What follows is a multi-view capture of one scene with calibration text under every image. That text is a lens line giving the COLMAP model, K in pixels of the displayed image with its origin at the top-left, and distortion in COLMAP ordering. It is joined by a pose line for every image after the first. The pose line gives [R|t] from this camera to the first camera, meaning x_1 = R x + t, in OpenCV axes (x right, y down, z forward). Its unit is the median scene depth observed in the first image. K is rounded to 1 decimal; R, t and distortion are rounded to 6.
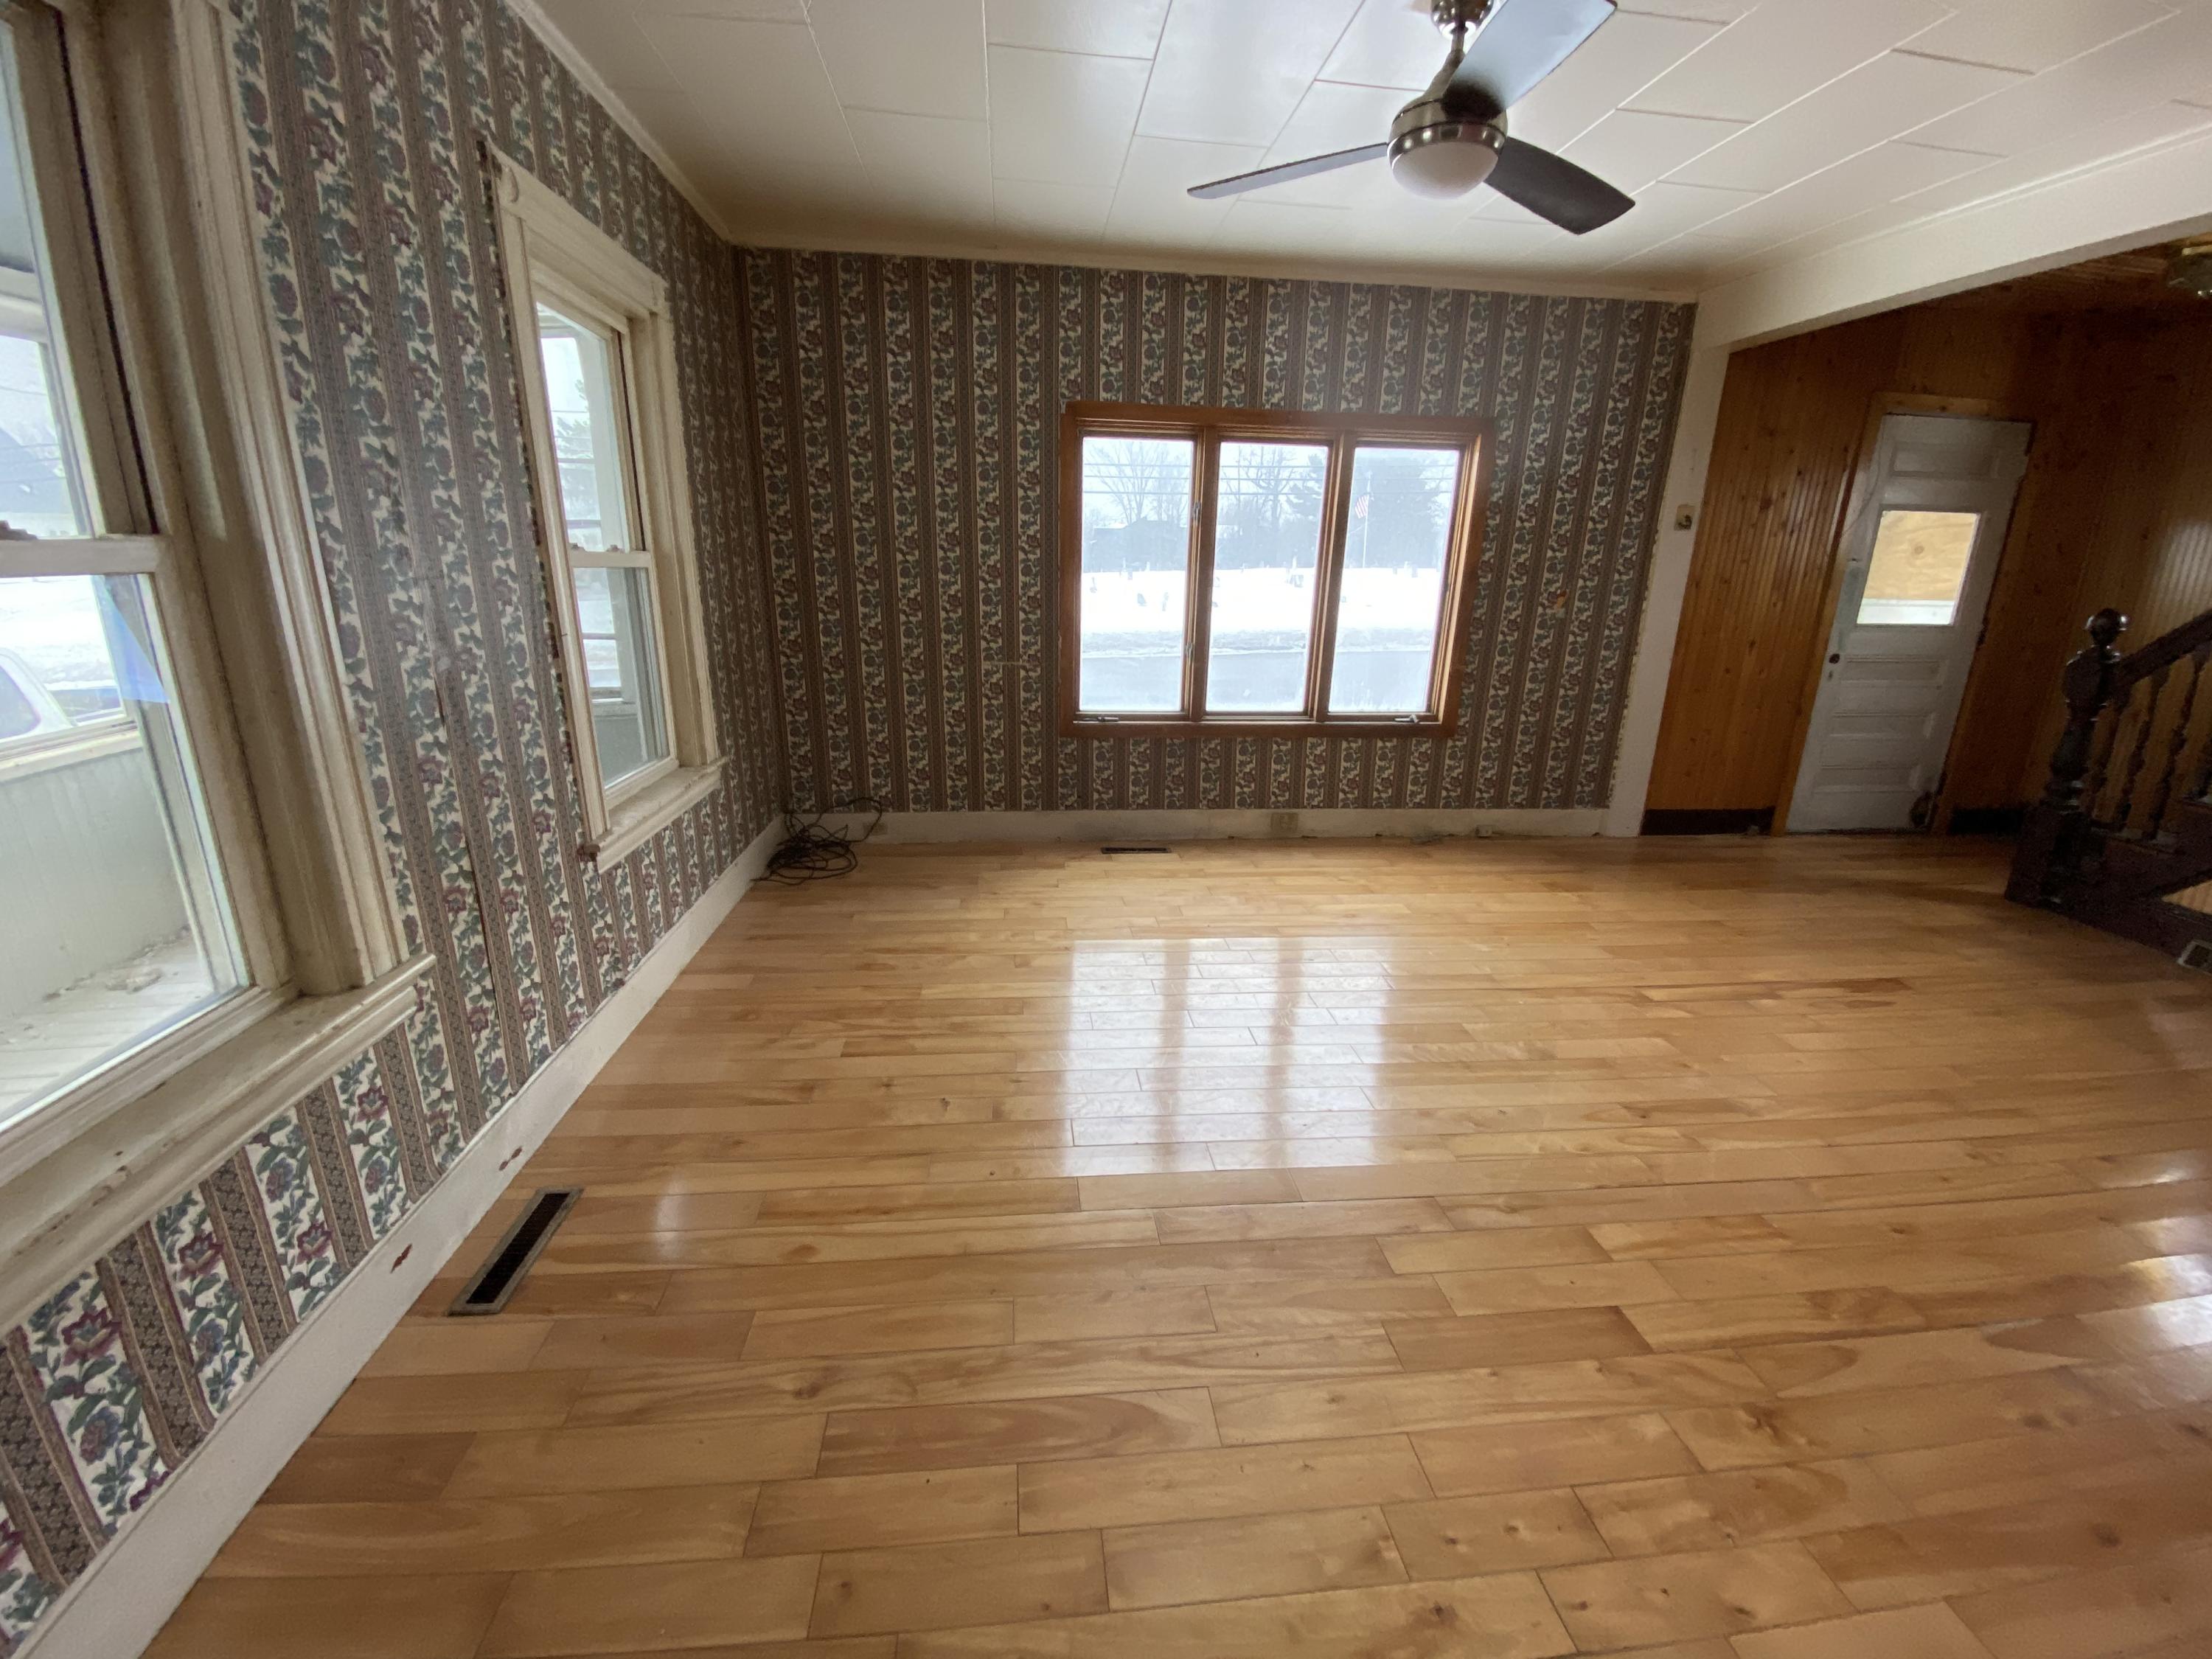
lens RADIAL K [[899.9, 0, 1103.3], [0, 899.9, 829.5], [0, 0, 1]] dist [0.011424, -0.016946]
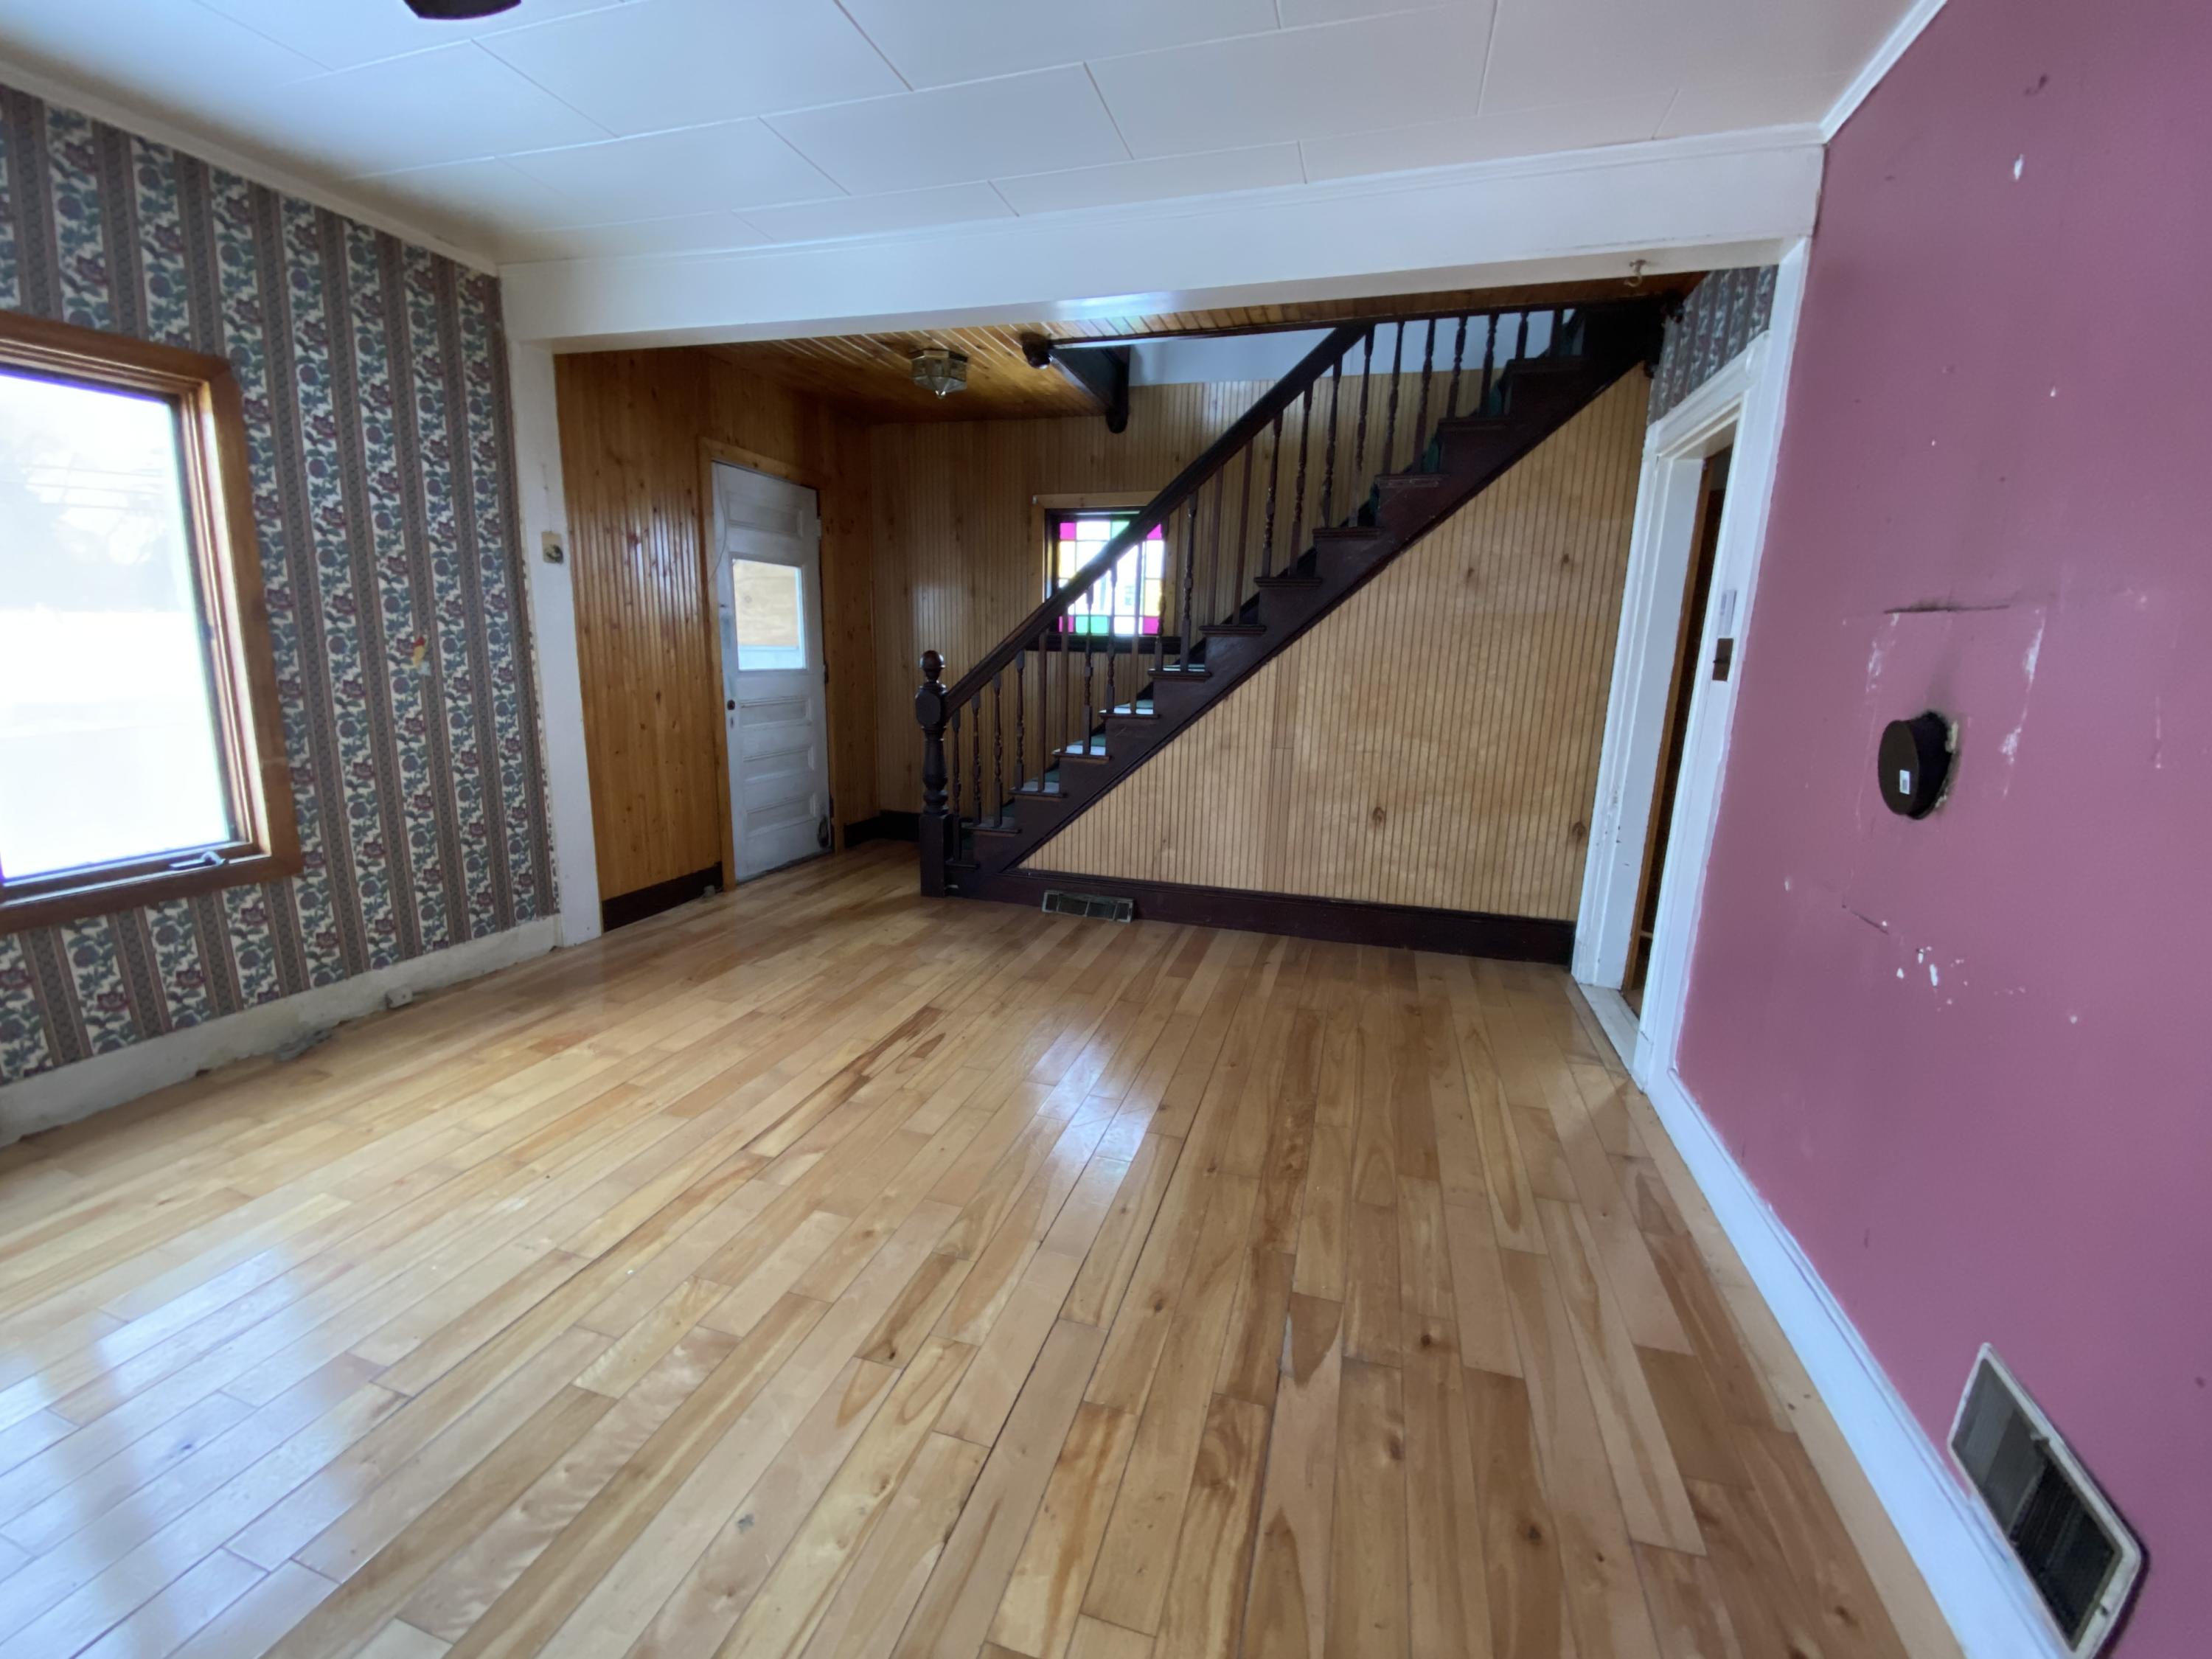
lens RADIAL K [[899.9, 0, 1103.3], [0, 899.9, 829.5], [0, 0, 1]] dist [0.011424, -0.016946]
pose [[0.386794, -0.191243, 0.902118, 0.054651], [0.244138, 0.964590, 0.099809, -0.060270], [-0.889262, 0.181636, 0.419788, 0.258061]]
